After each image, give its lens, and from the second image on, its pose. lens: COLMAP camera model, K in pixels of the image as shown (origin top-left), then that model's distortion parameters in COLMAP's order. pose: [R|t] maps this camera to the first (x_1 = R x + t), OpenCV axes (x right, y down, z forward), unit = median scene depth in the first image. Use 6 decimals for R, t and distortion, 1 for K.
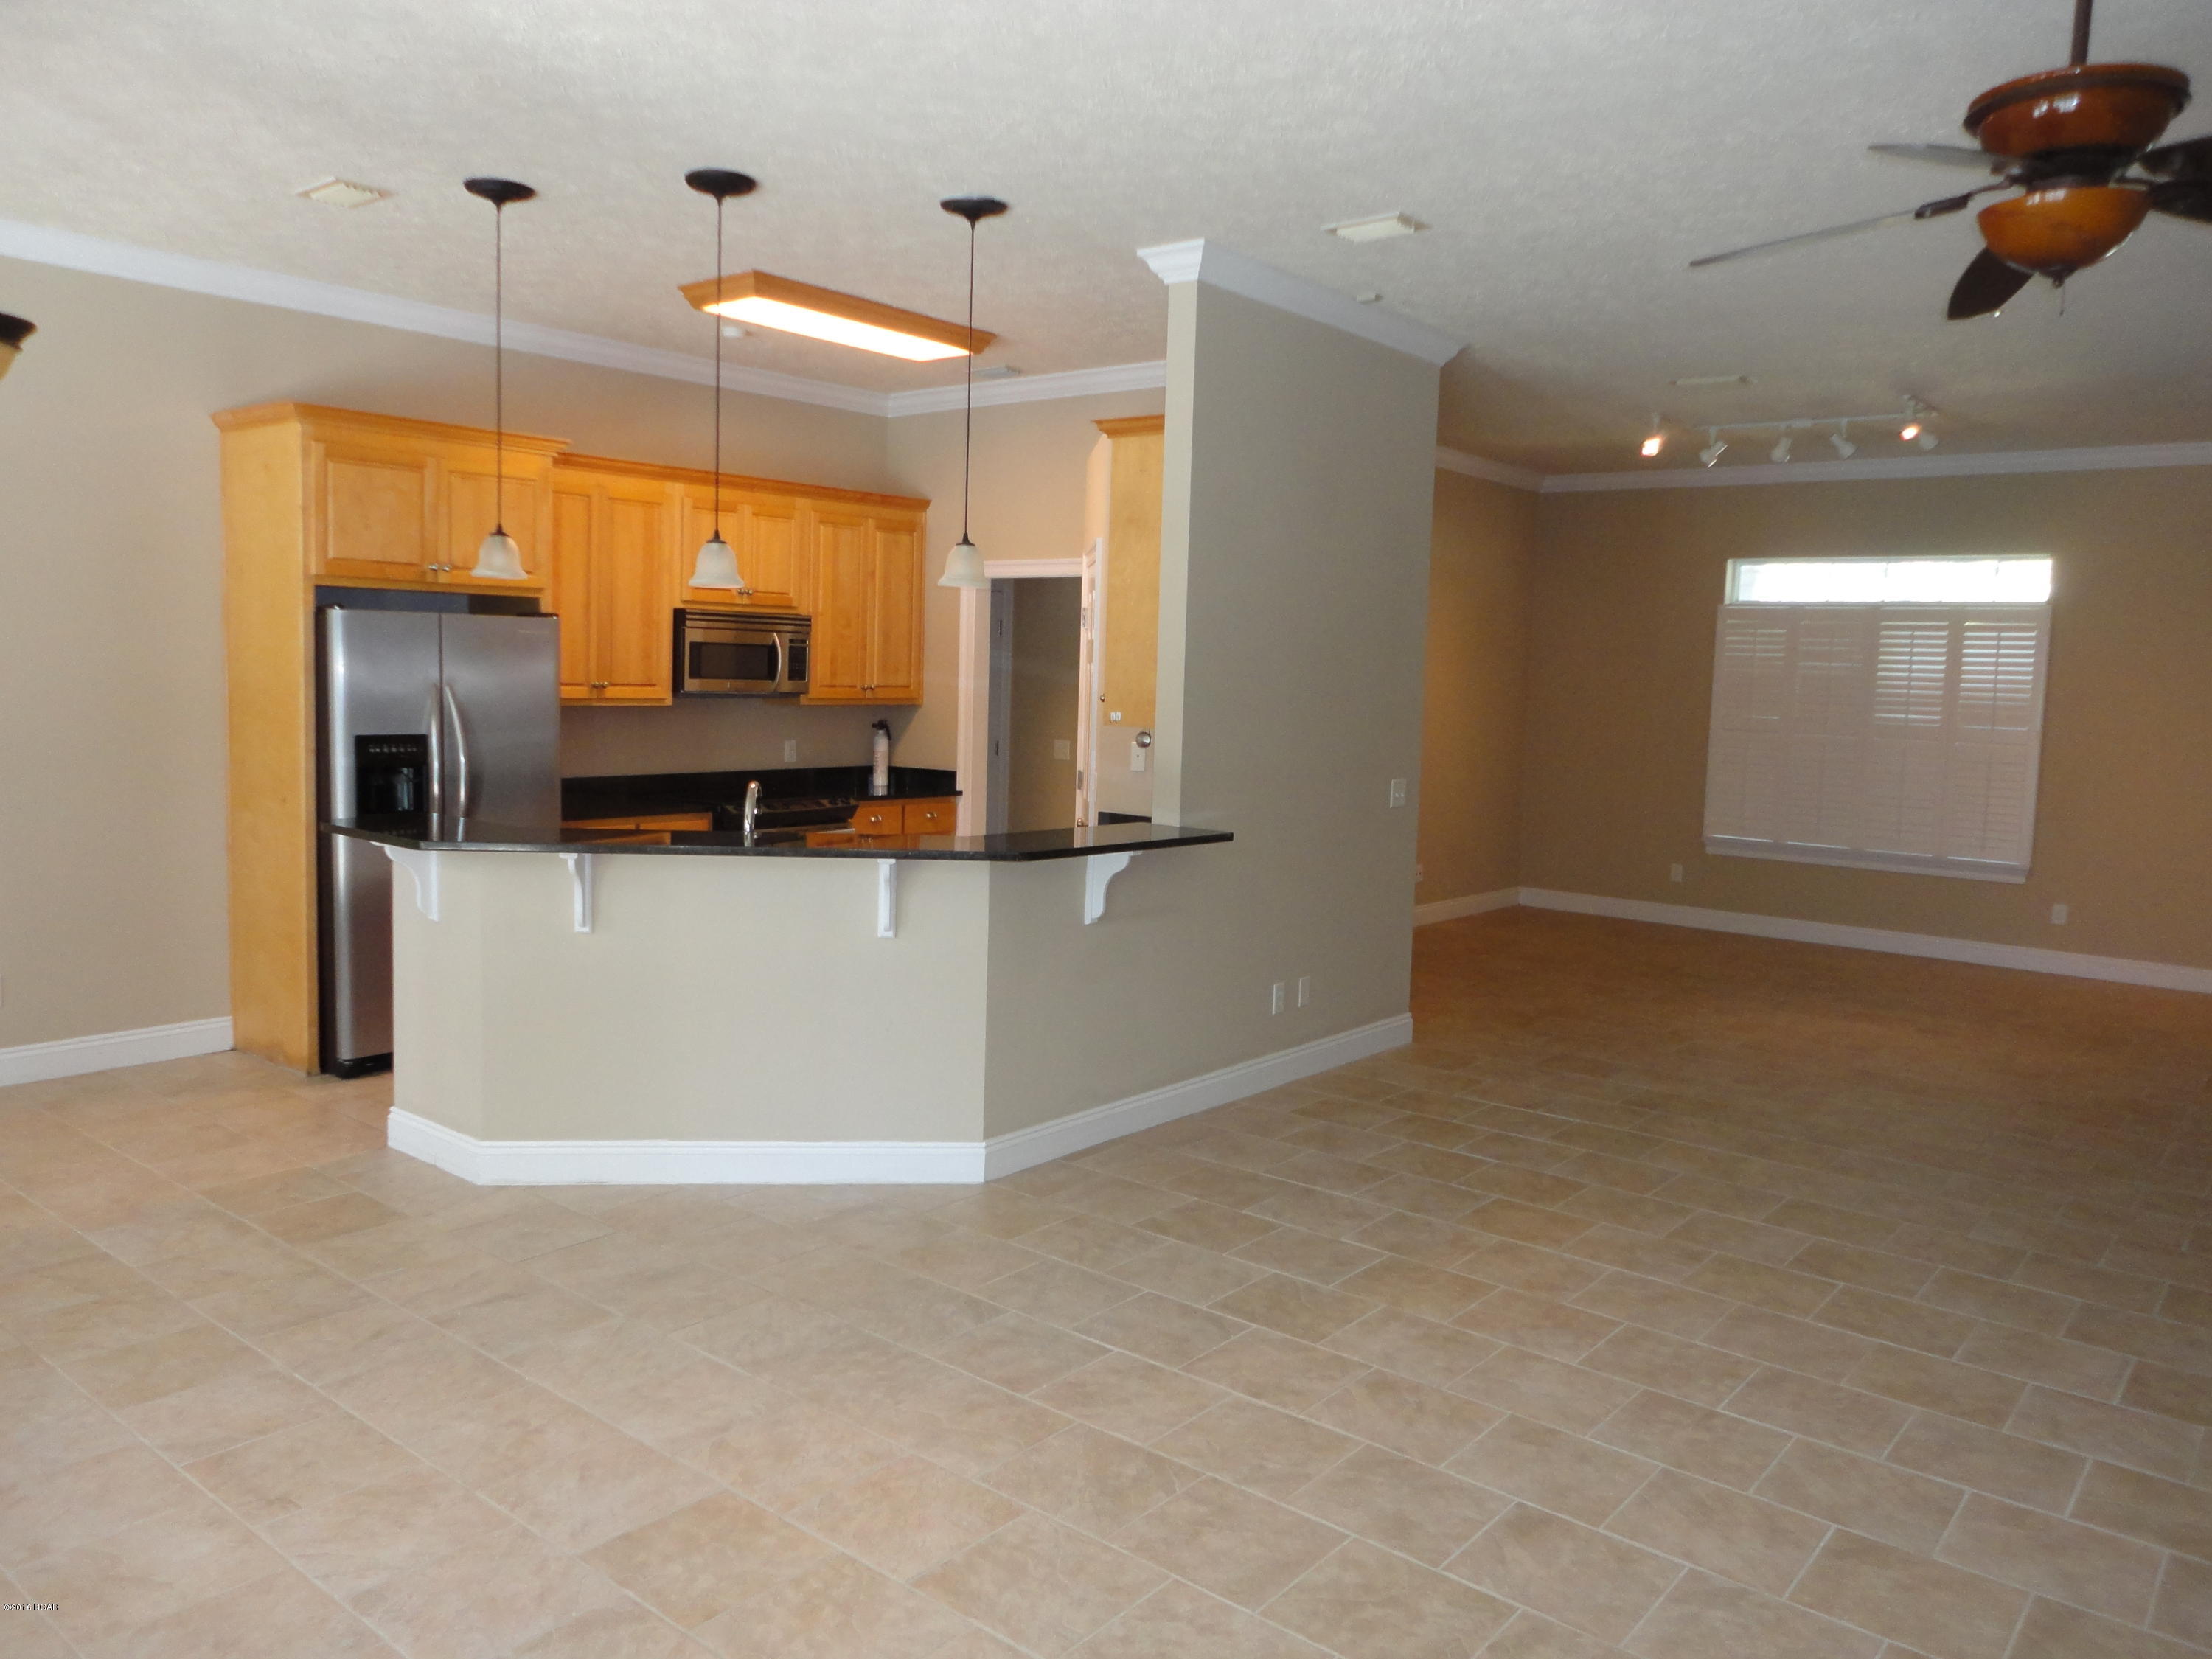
lens RADIAL K [[1594.1, 0, 1104.9], [0, 1594.1, 817.0], [0, 0, 1]] dist [-0.005325, 0.004853]
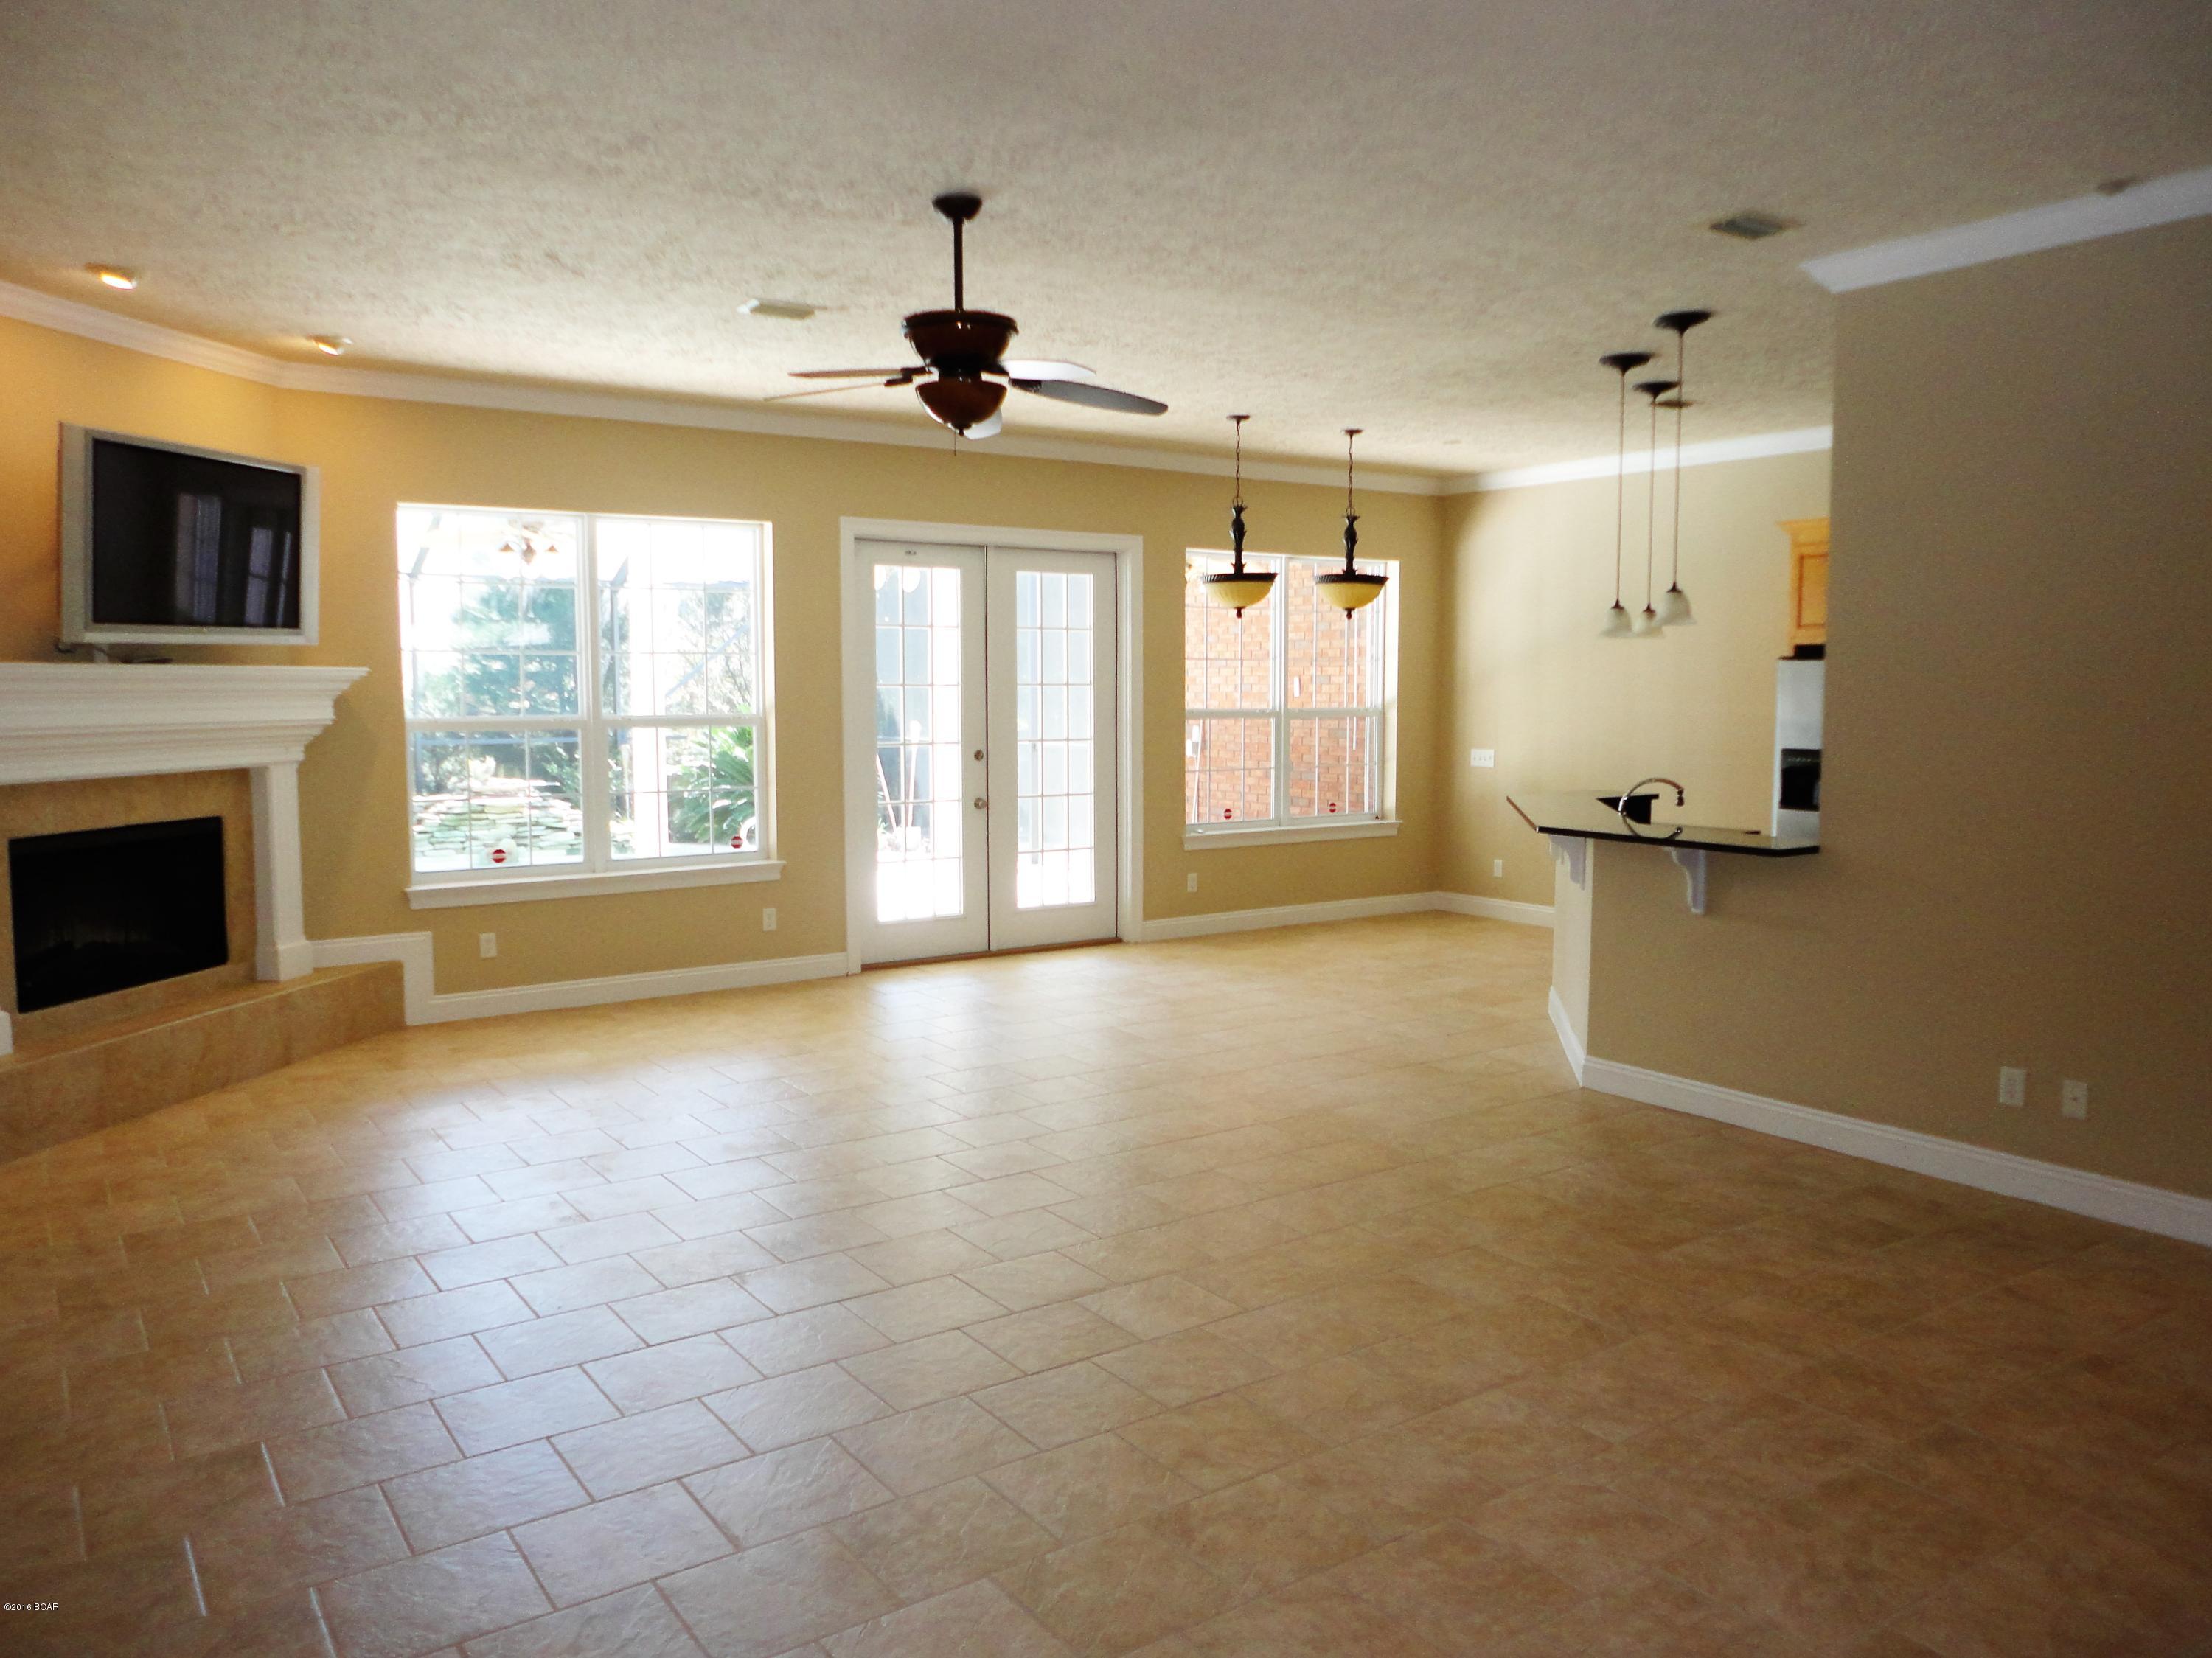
lens RADIAL K [[1593.9, 0, 1114.3], [0, 1593.9, 794.7], [0, 0, 1]] dist [-0.005325, 0.004853]
pose [[-0.266633, 0.036889, -0.963092, 1.001147], [-0.096830, 0.993186, 0.064849, -0.041714], [0.958922, 0.110547, -0.261244, 0.750860]]
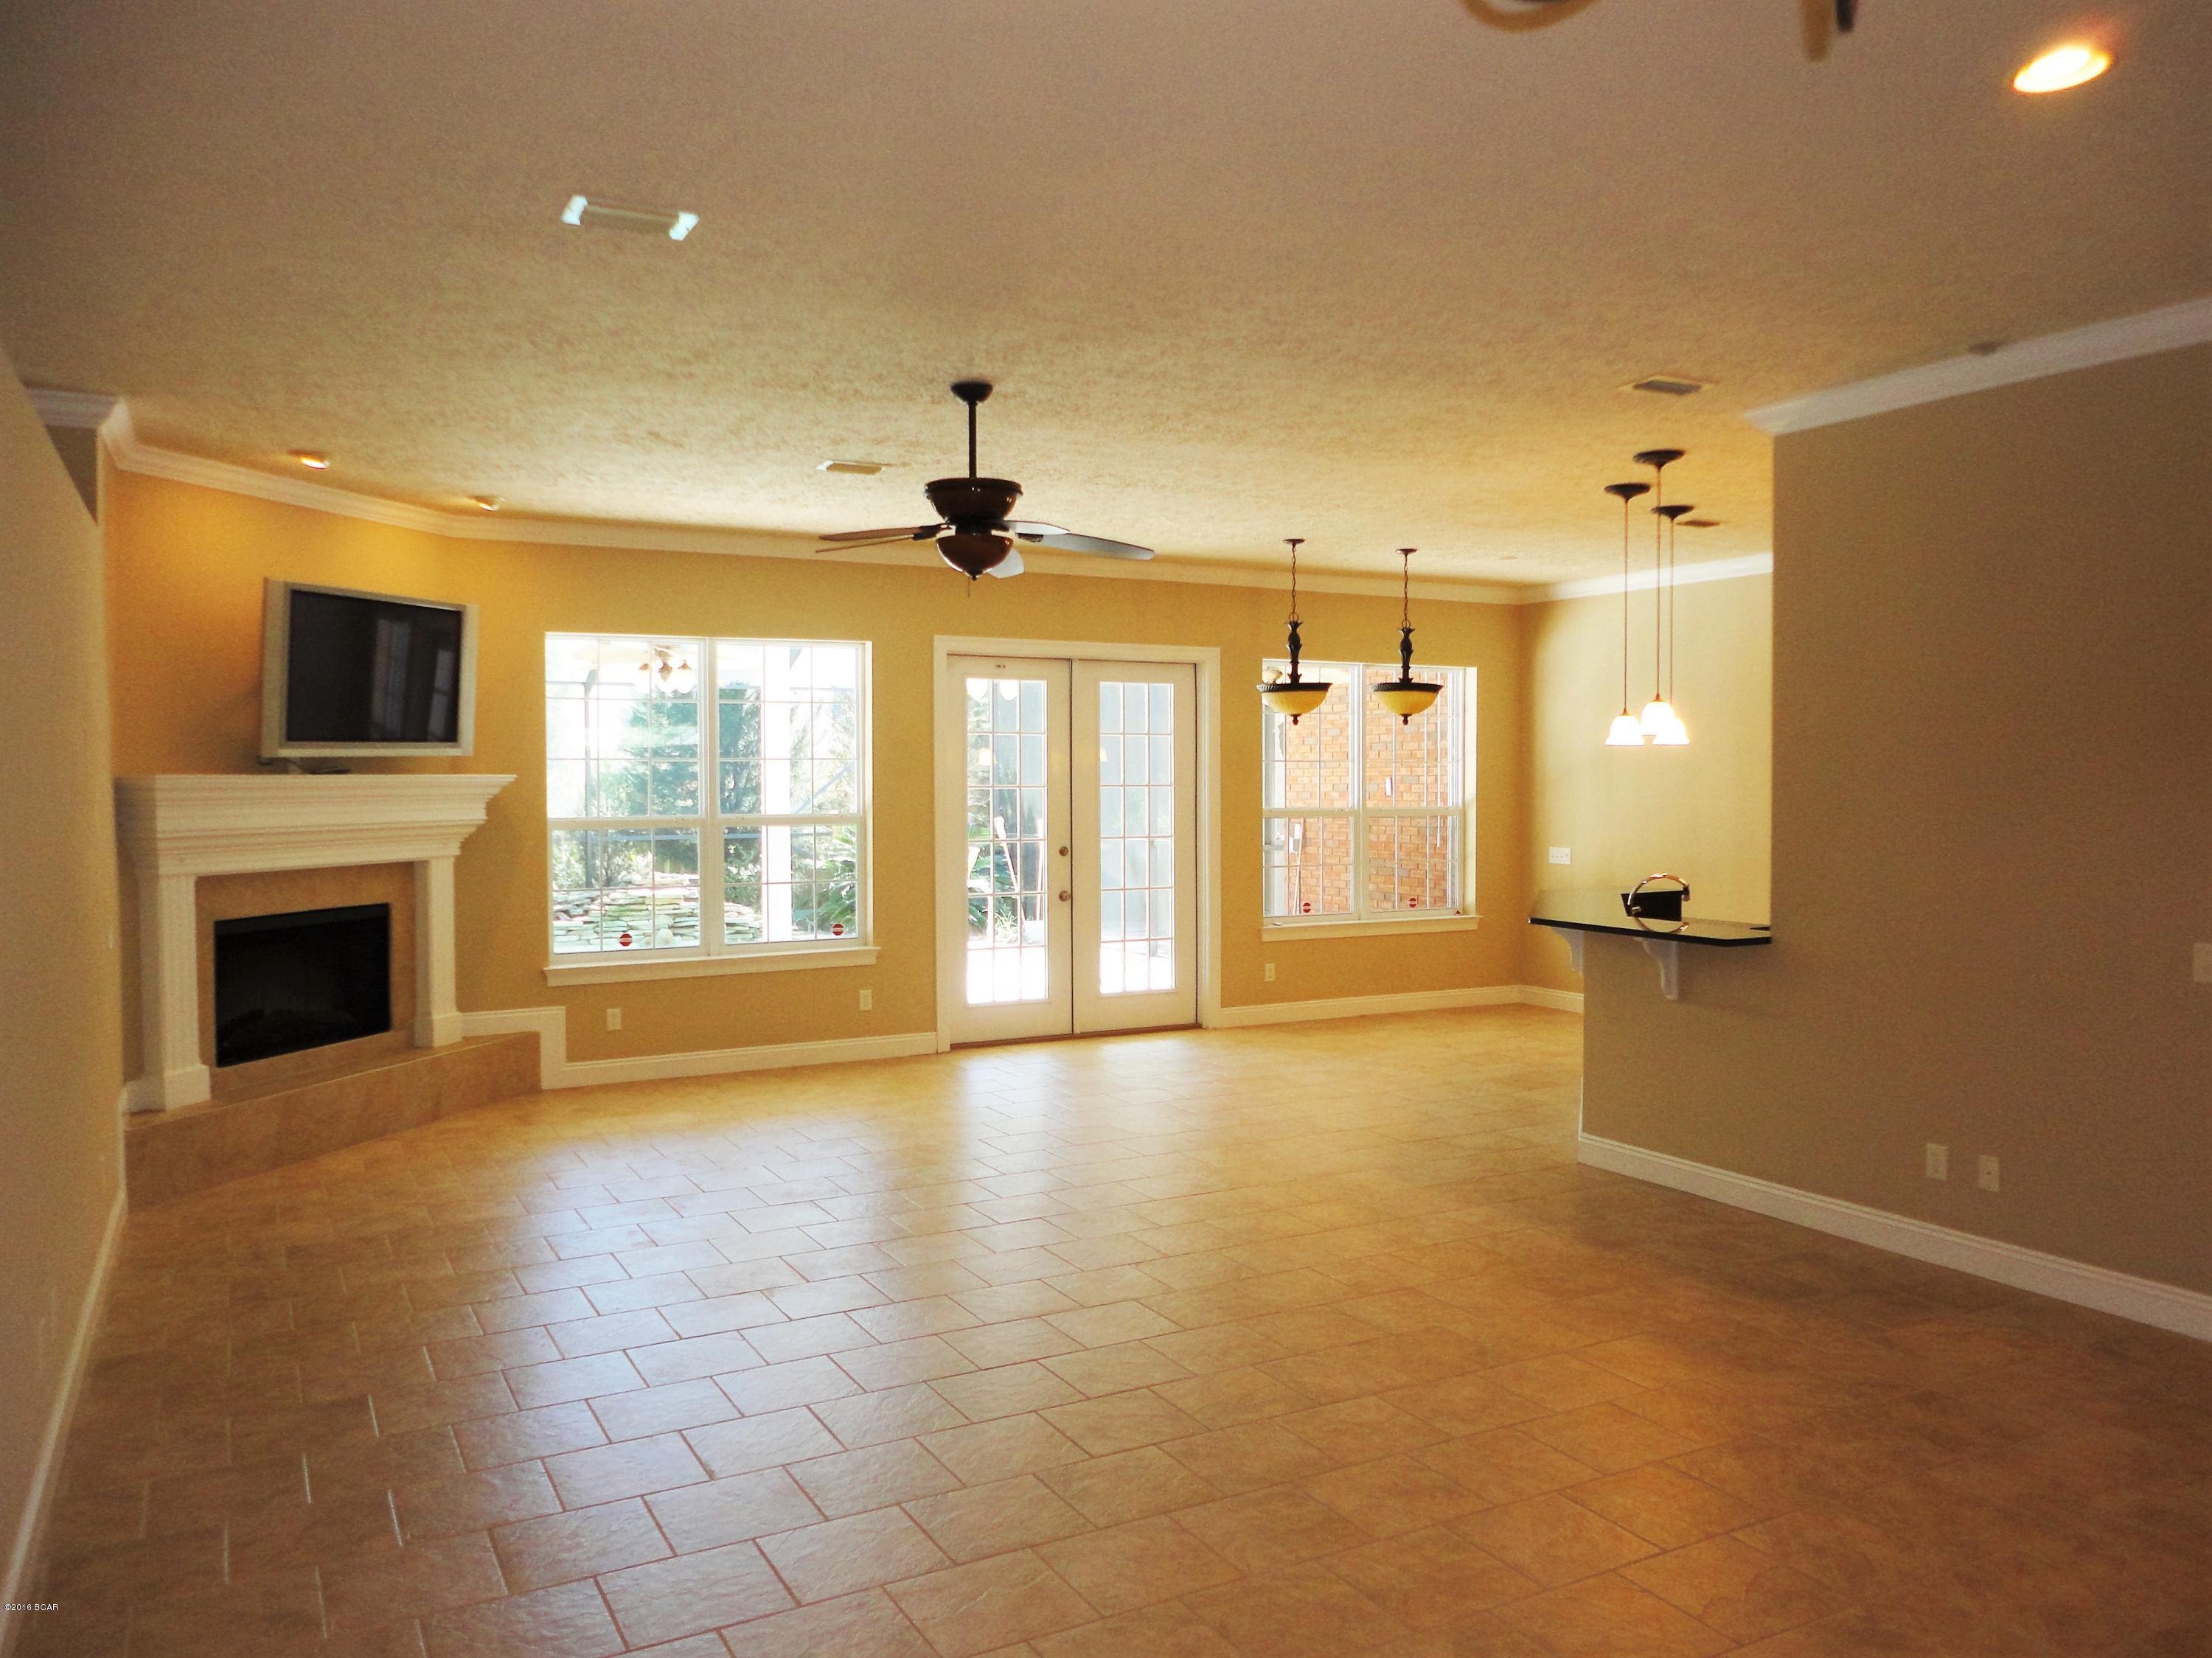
lens RADIAL K [[1593.9, 0, 1115.1], [0, 1593.9, 801.5], [0, 0, 1]] dist [-0.005325, 0.004853]
pose [[-0.367713, -0.016760, -0.929788, 1.086835], [-0.093295, 0.995458, 0.018952, -0.056289], [0.925248, 0.093714, -0.367607, 0.878745]]
